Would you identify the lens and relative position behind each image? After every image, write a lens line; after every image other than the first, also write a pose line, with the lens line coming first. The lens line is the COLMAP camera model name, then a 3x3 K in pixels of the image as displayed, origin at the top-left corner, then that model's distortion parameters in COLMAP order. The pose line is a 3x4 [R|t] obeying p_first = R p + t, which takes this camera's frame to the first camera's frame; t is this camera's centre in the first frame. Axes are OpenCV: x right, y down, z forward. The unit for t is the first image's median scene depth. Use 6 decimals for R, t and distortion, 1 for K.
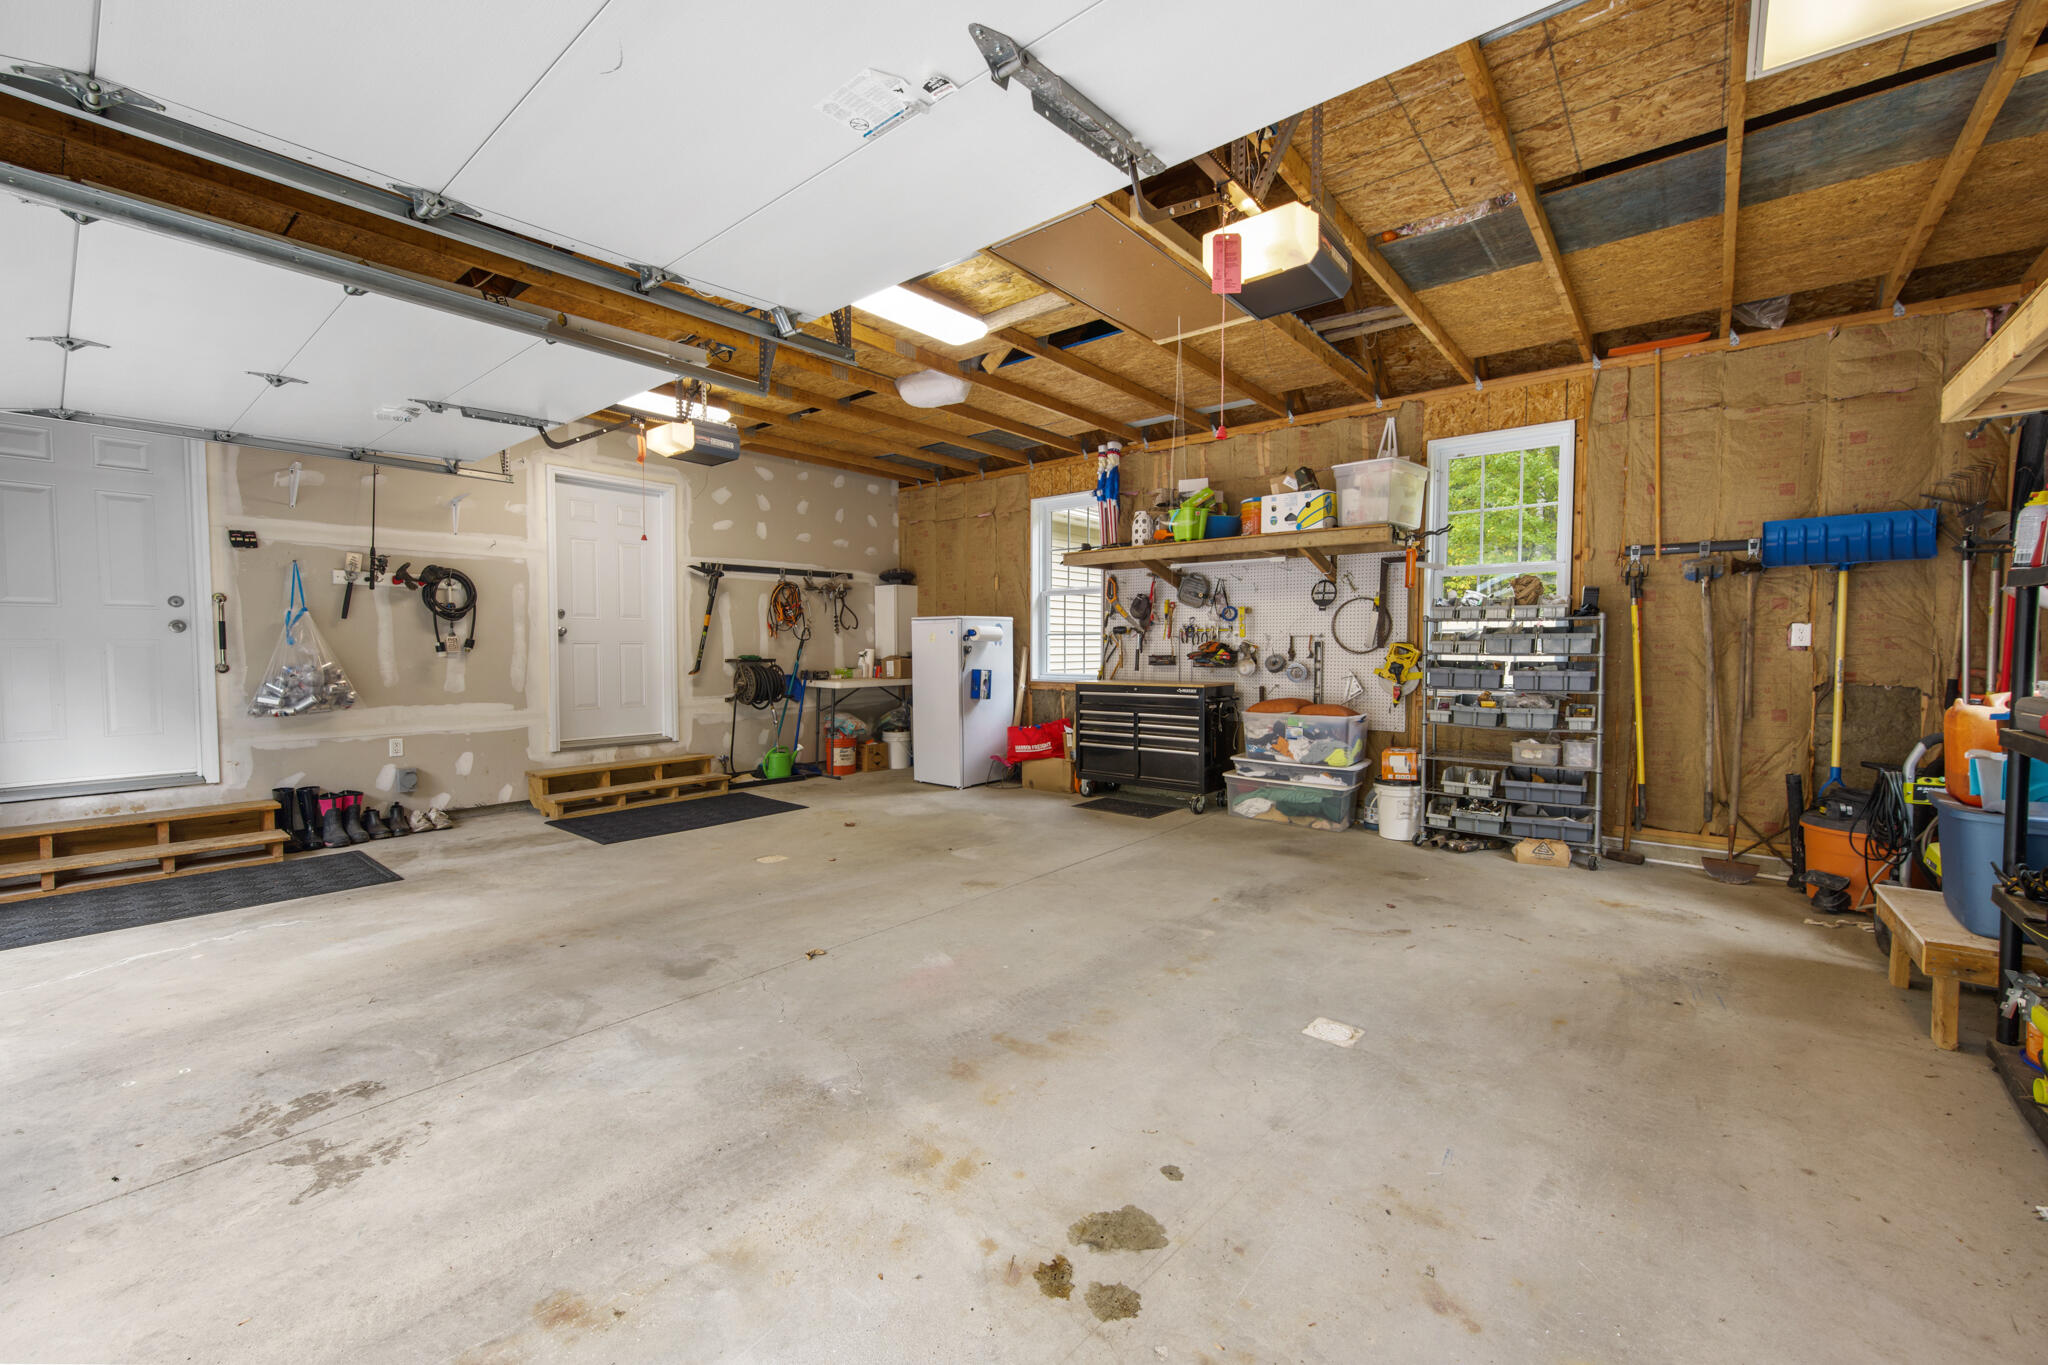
lens RADIAL K [[825.1, 0, 1027.0], [0, 825.1, 680.7], [0, 0, 1]] dist [0.000124, -0.000284]
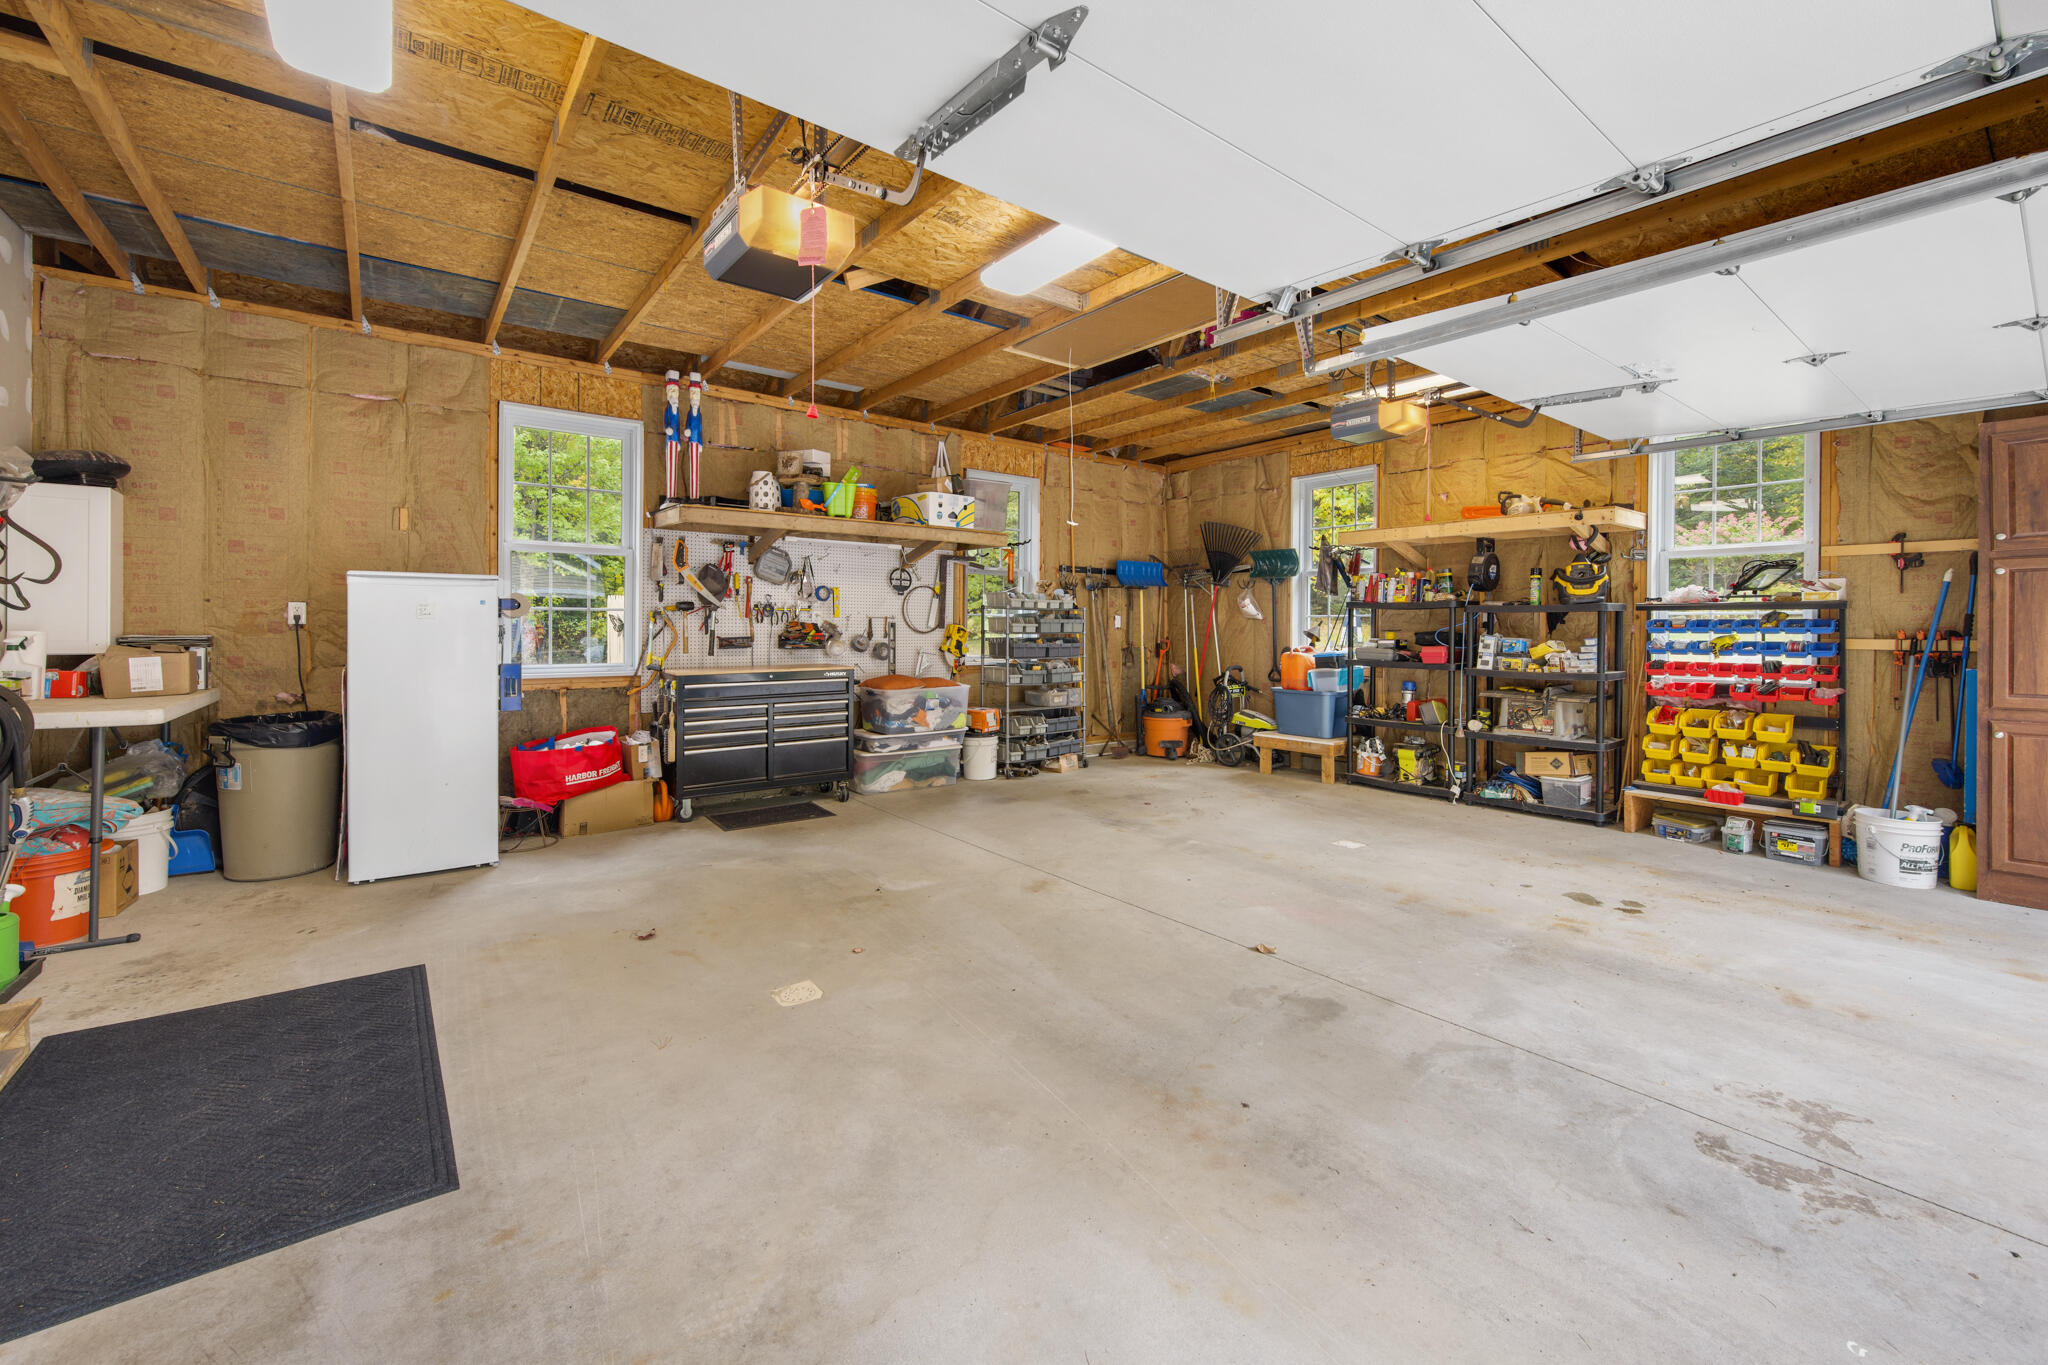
lens RADIAL K [[825.1, 0, 1044.3], [0, 825.1, 622.9], [0, 0, 1]] dist [0.000124, -0.000284]
pose [[0.202504, 0.004929, 0.979269, -1.156564], [0.036260, 0.999264, -0.012528, -0.043439], [-0.978610, 0.038046, 0.202176, 0.960439]]
